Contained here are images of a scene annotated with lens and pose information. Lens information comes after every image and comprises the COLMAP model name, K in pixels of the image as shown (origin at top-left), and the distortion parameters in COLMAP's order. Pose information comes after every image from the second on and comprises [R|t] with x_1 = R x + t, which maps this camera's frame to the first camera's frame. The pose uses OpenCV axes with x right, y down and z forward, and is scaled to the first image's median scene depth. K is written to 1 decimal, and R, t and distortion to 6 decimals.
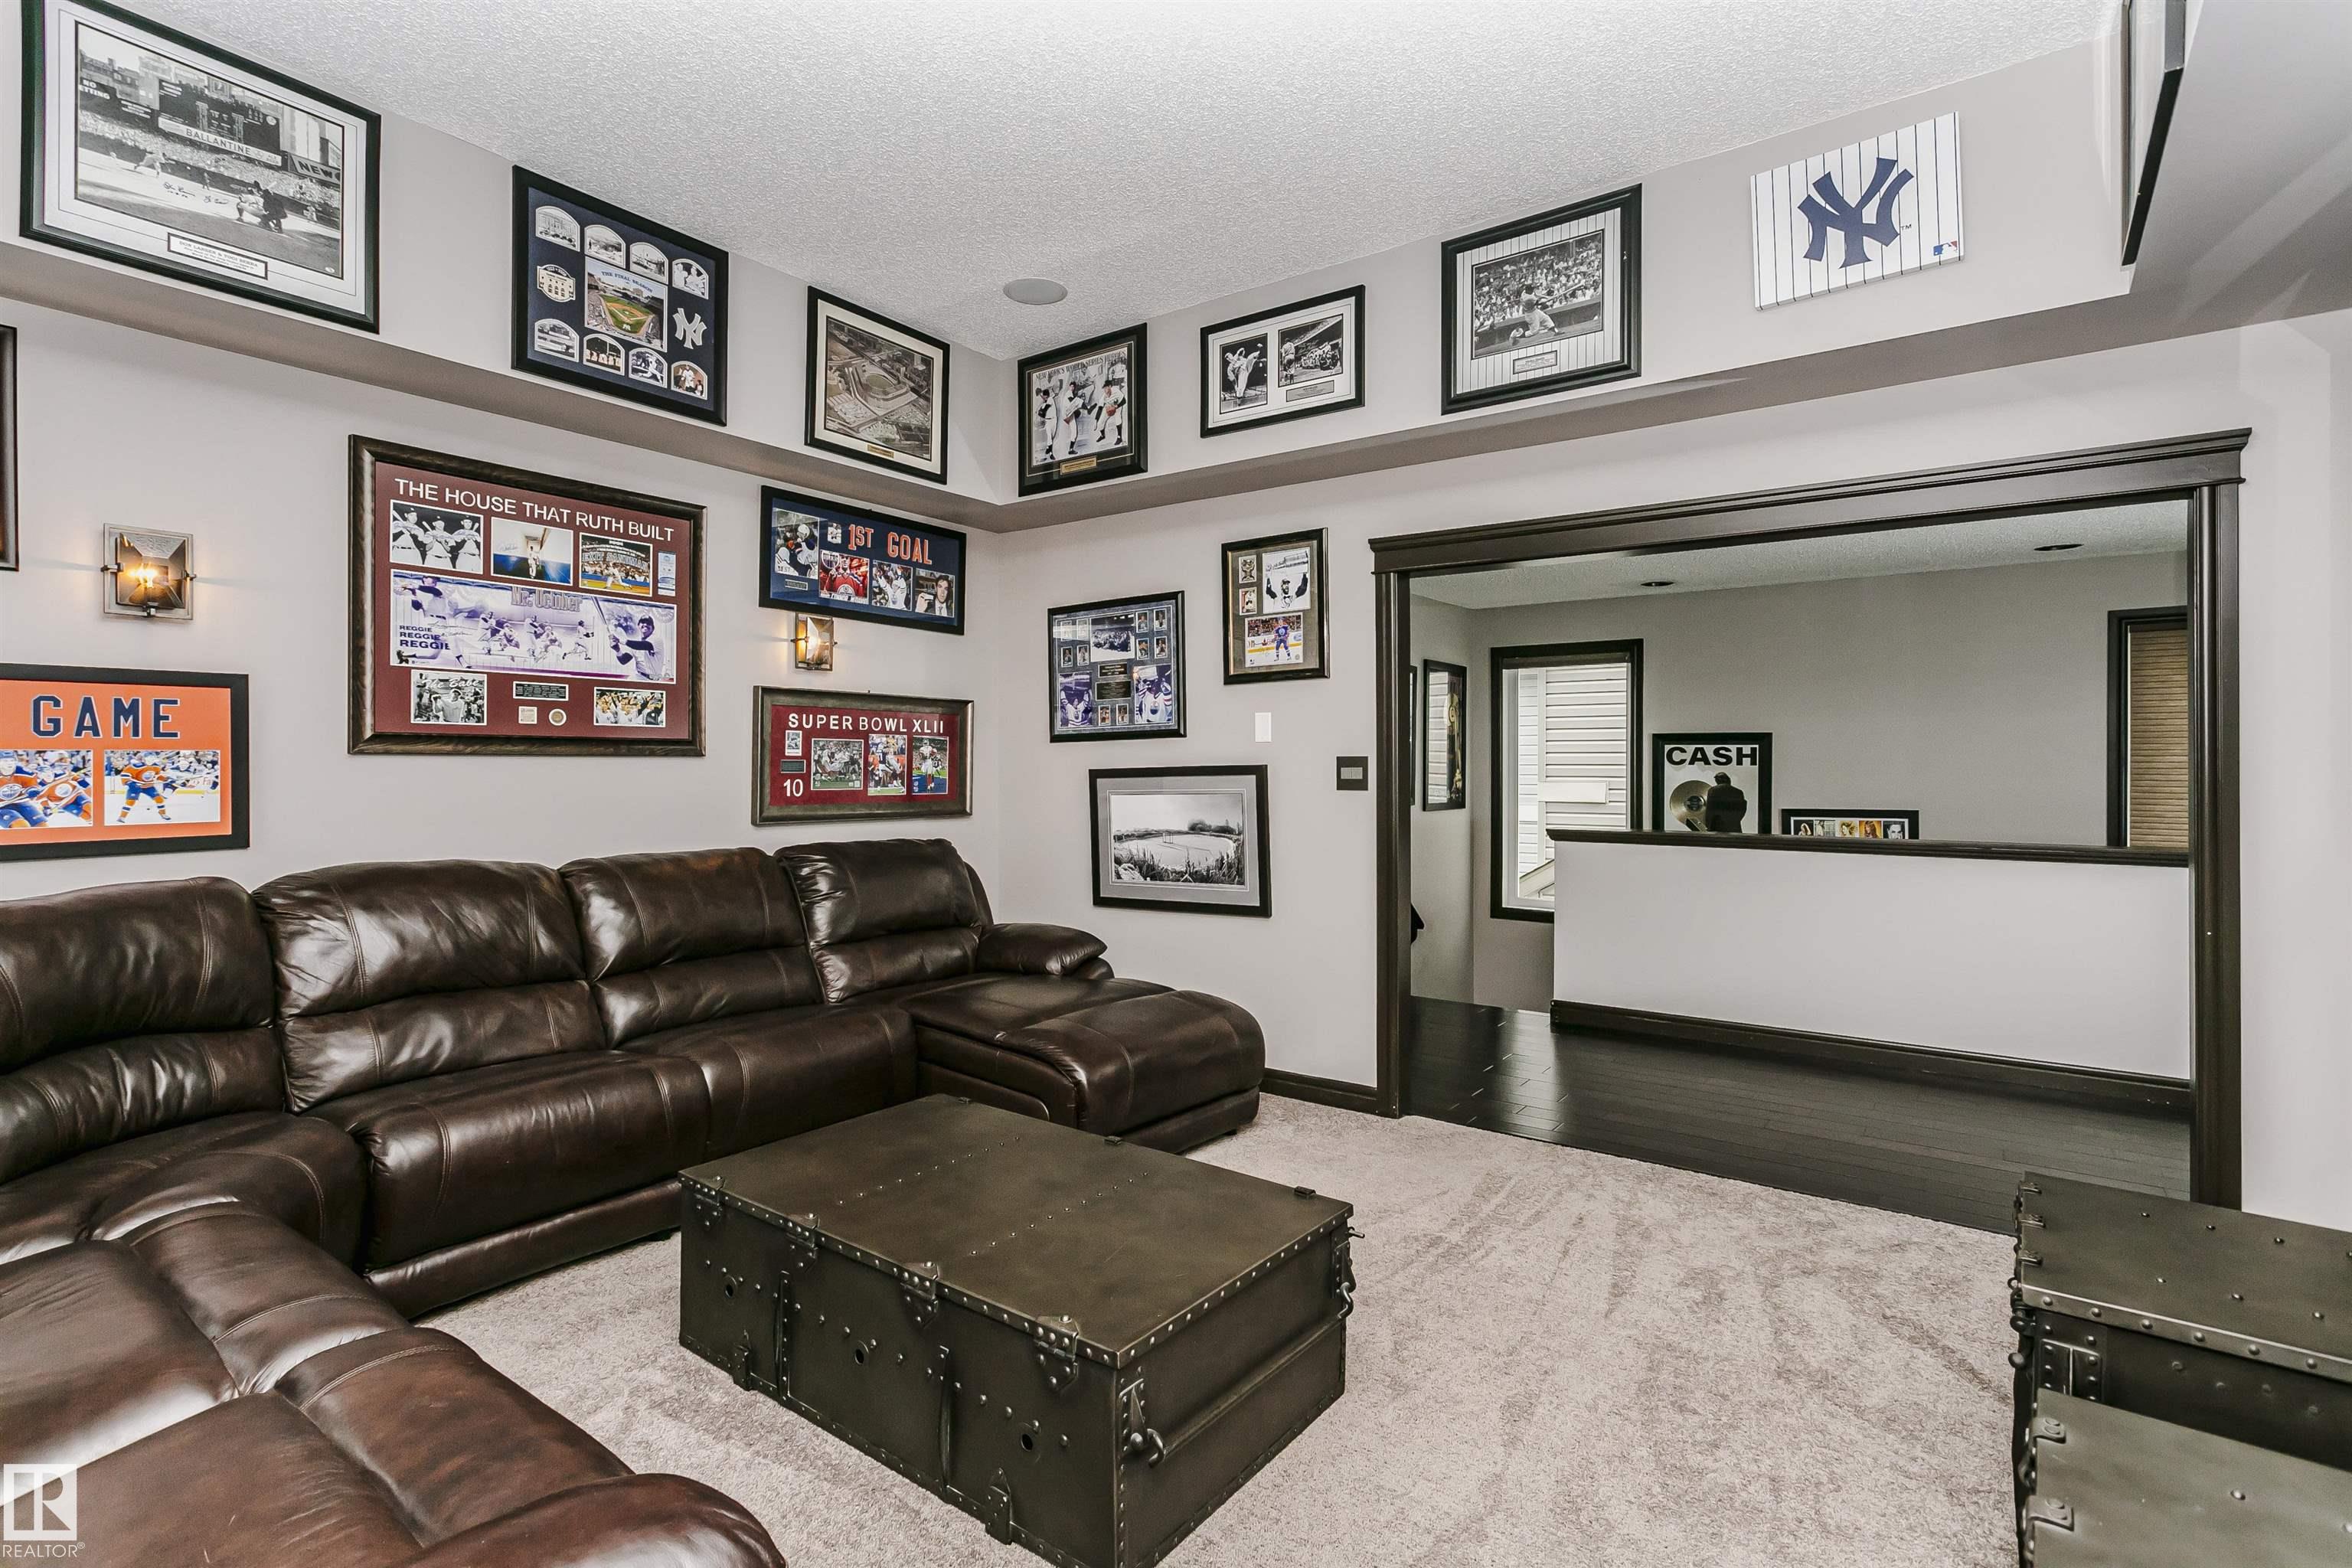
lens RADIAL K [[1118.8, 0, 1176.2], [0, 1118.8, 762.8], [0, 0, 1]] dist [0.003665, -0.000848]
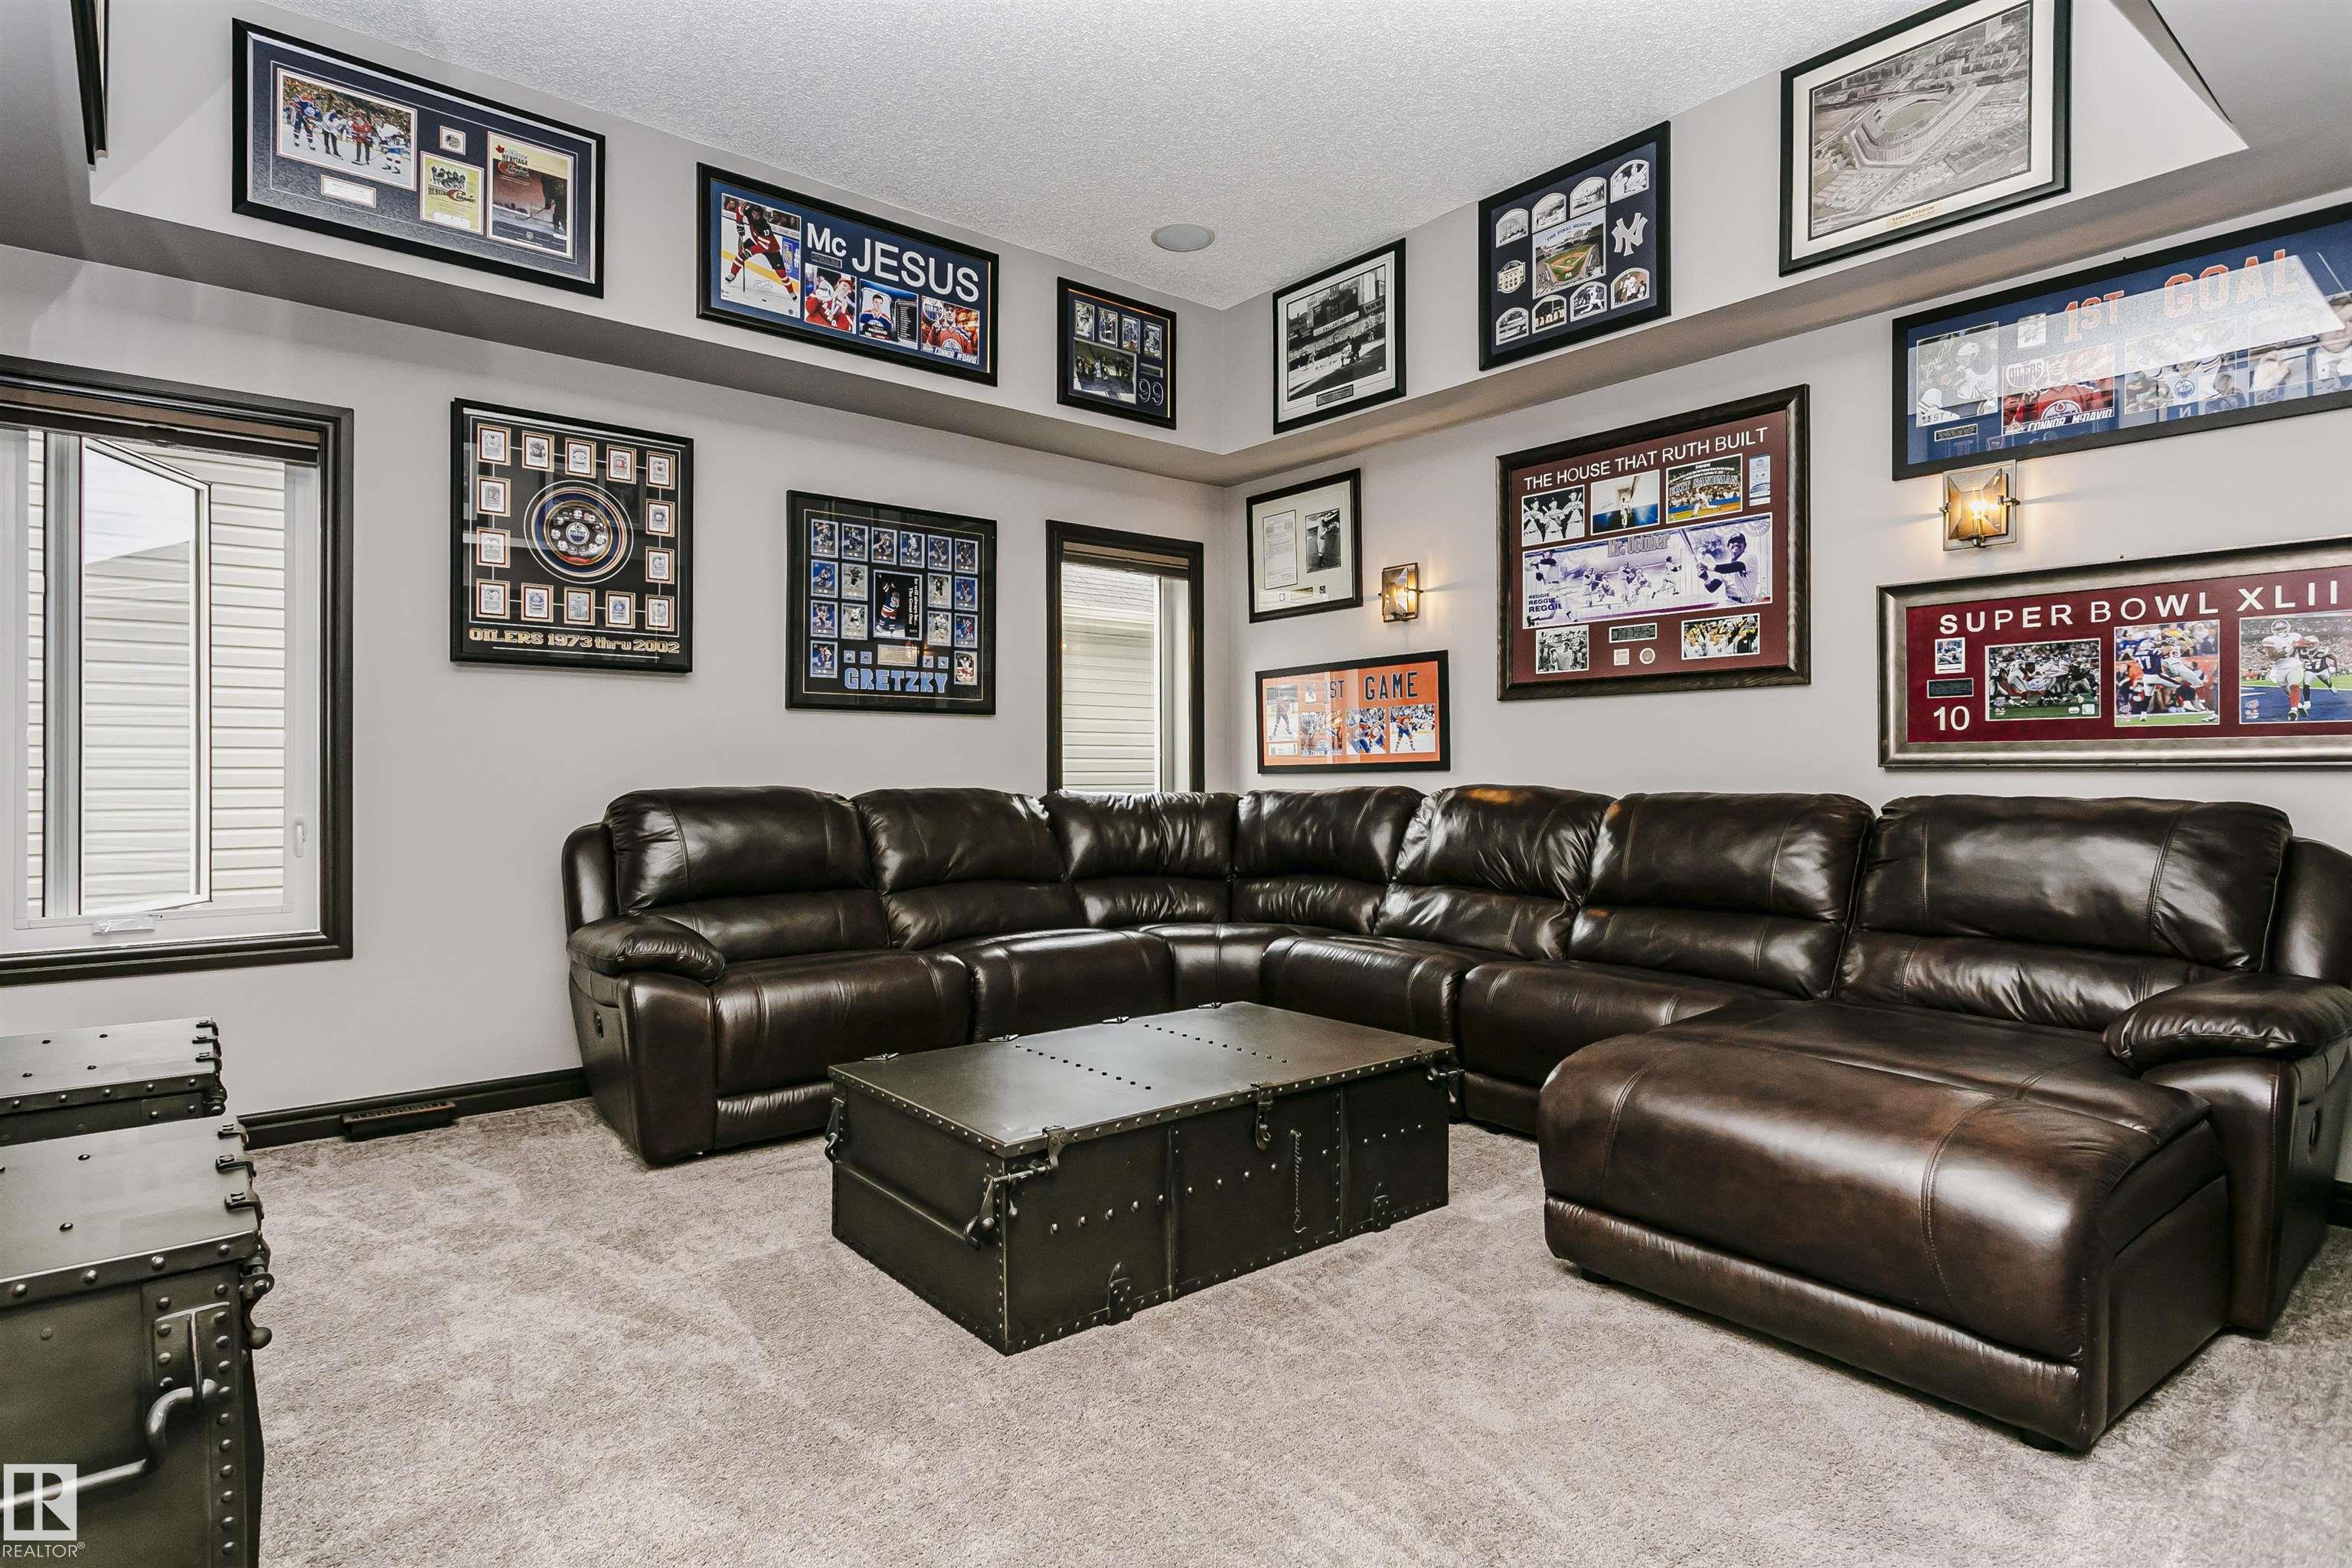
lens RADIAL K [[1241.1, 0, 1132.1], [0, 1241.1, 772.0], [0, 0, 1]] dist [0.005767, 0.001240]
pose [[-0.261440, -0.009838, -0.965170, 0.590565], [0.000130, 0.999948, -0.010227, 0.068098], [0.965220, -0.002799, -0.261425, 0.742832]]
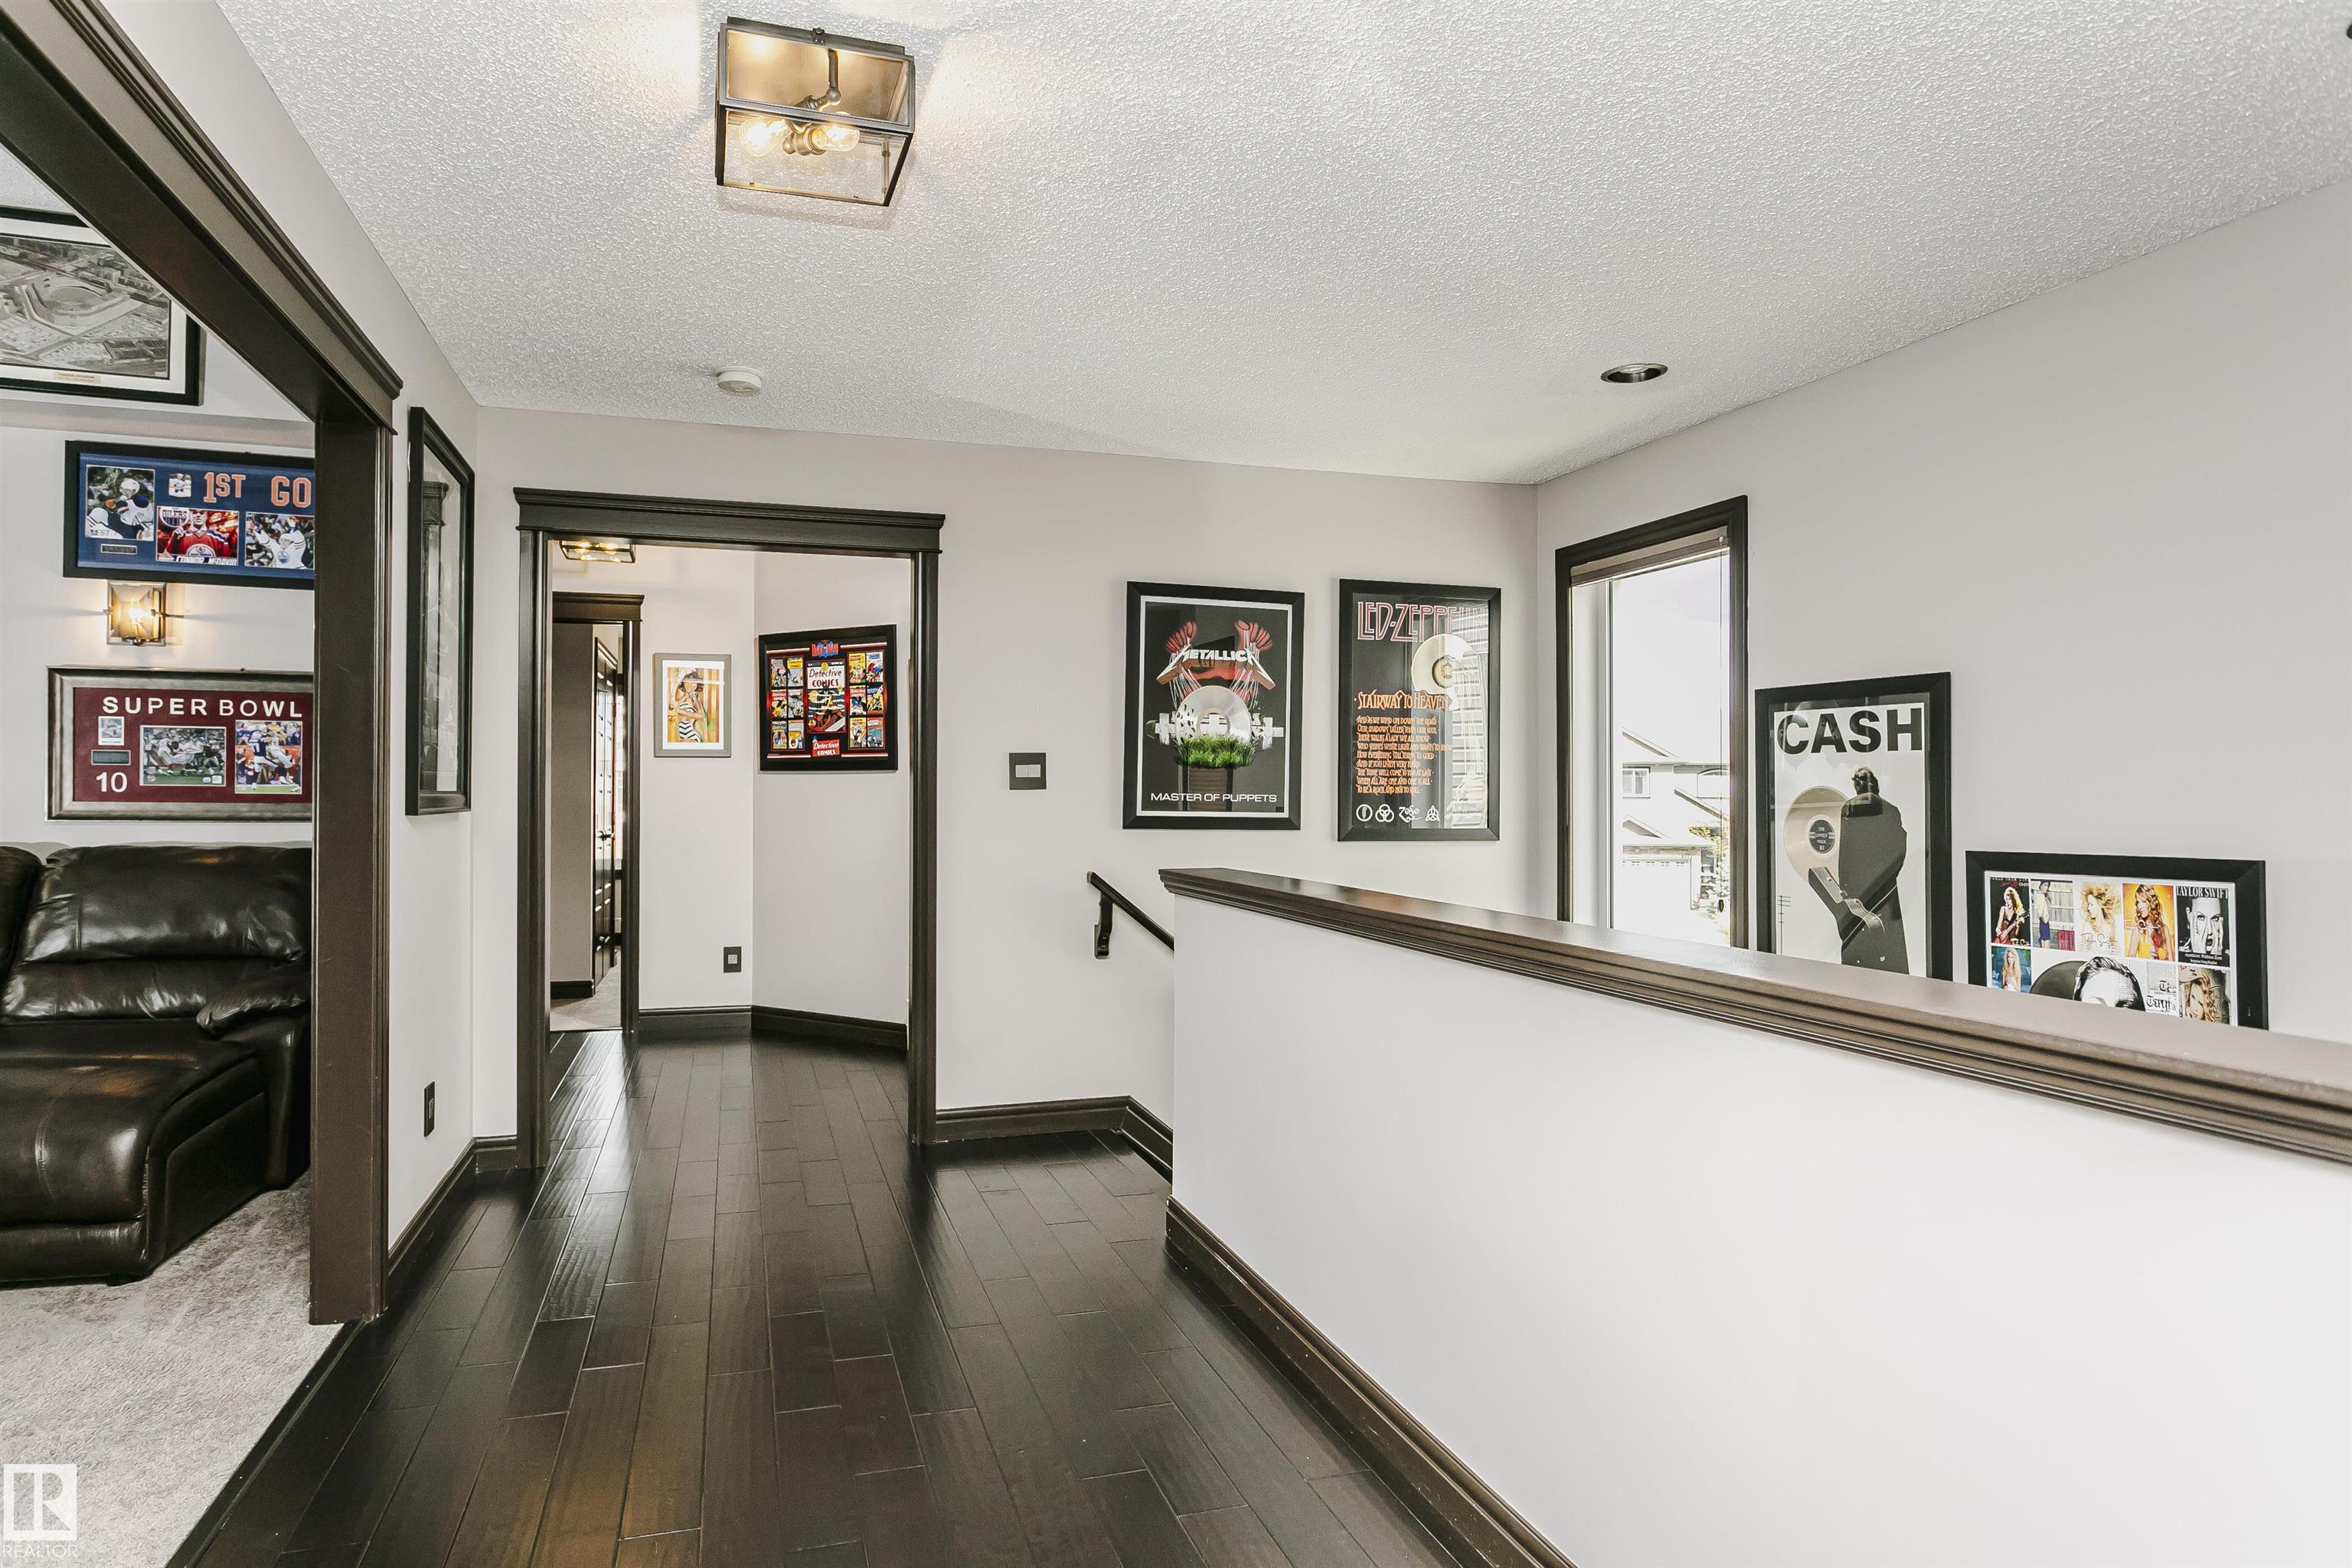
lens RADIAL K [[1349.5, 0, 1164.7], [0, 1349.5, 782.5], [0, 0, 1]] dist [-0.007622, 0.000331]
pose [[0.805071, -0.005075, -0.593157, 0.989841], [-0.000679, 0.999955, -0.009477, 0.033621], [0.593178, 0.008032, 0.805031, 0.680802]]
